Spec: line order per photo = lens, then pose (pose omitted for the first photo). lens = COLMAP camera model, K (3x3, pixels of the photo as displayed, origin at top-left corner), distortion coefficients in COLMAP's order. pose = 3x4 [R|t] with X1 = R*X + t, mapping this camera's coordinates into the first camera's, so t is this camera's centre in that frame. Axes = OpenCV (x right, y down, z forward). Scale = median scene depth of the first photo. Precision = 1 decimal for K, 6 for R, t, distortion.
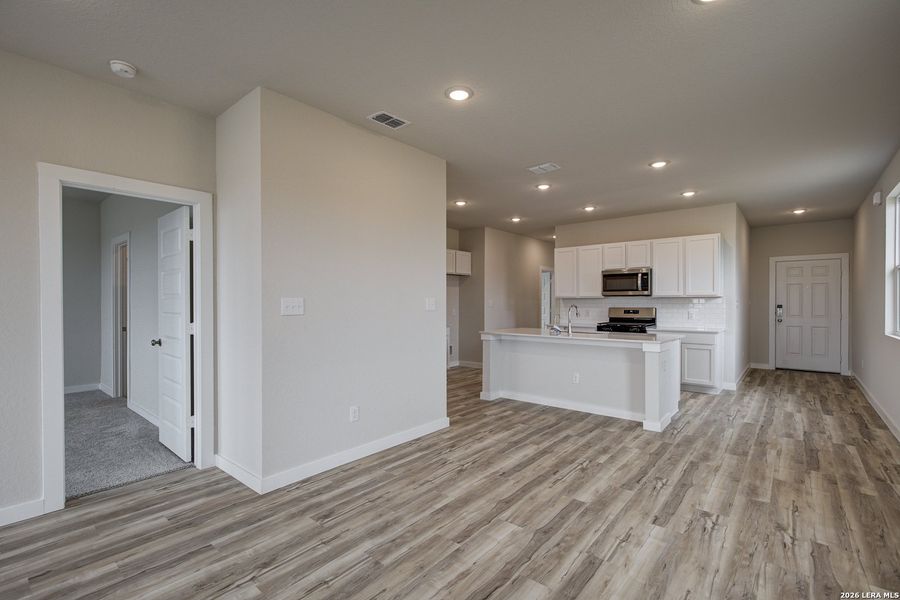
lens RADIAL K [[409.4, 0, 458.0], [0, 409.4, 305.8], [0, 0, 1]] dist [-0.002122, -0.000046]
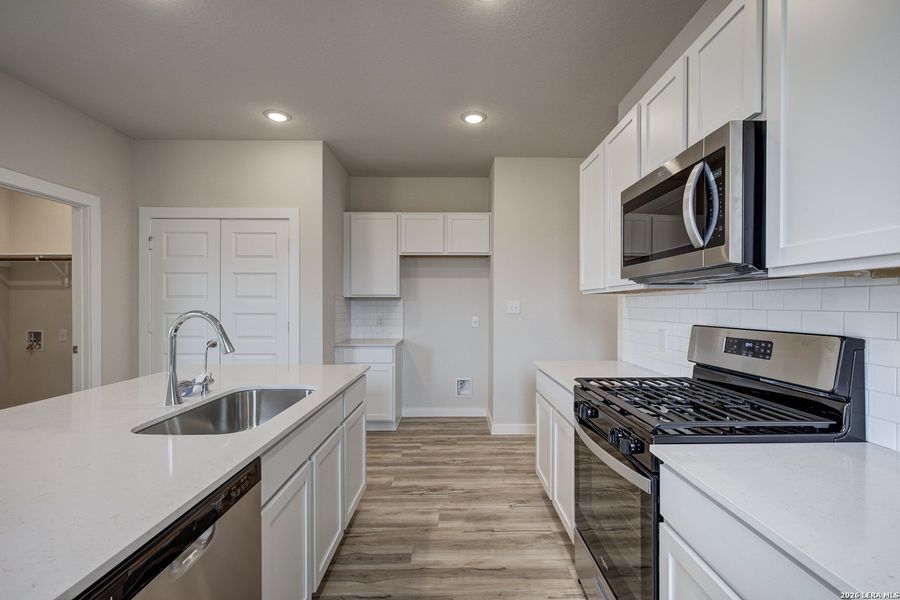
lens RADIAL K [[409.4, 0, 458.0], [0, 409.4, 305.8], [0, 0, 1]] dist [-0.002122, -0.000046]
pose [[0.648008, 0.004603, -0.761619, 1.006757], [-0.007659, 0.999971, -0.000473, -0.014858], [0.761595, 0.006139, 0.648024, 1.473396]]
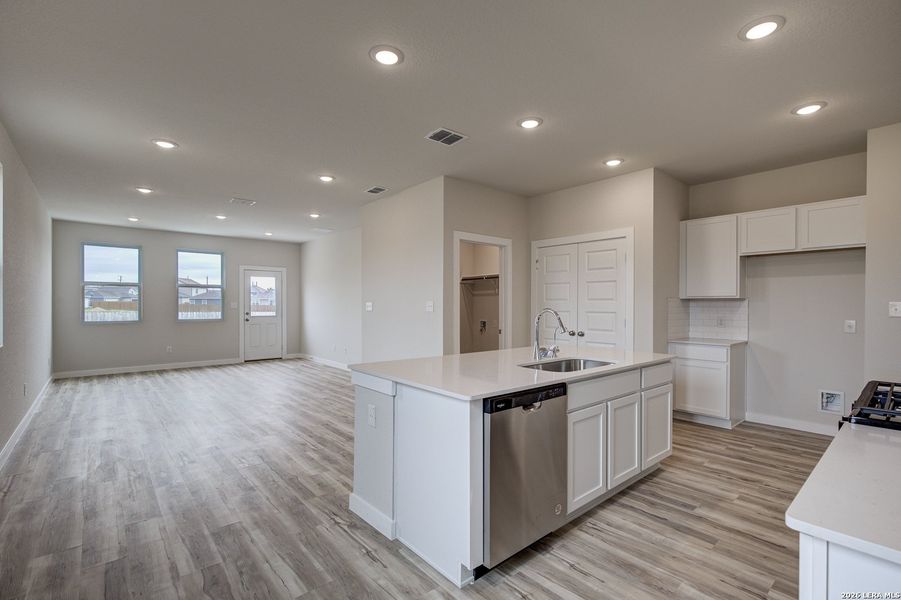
lens RADIAL K [[409.8, 0, 458.5], [0, 409.8, 305.8], [0, 0, 1]] dist [-0.002122, -0.000046]
pose [[-0.153810, 0.004752, -0.988089, 1.302734], [-0.010191, 0.999928, 0.006395, -0.016312], [0.988048, 0.011053, -0.153751, 1.494904]]
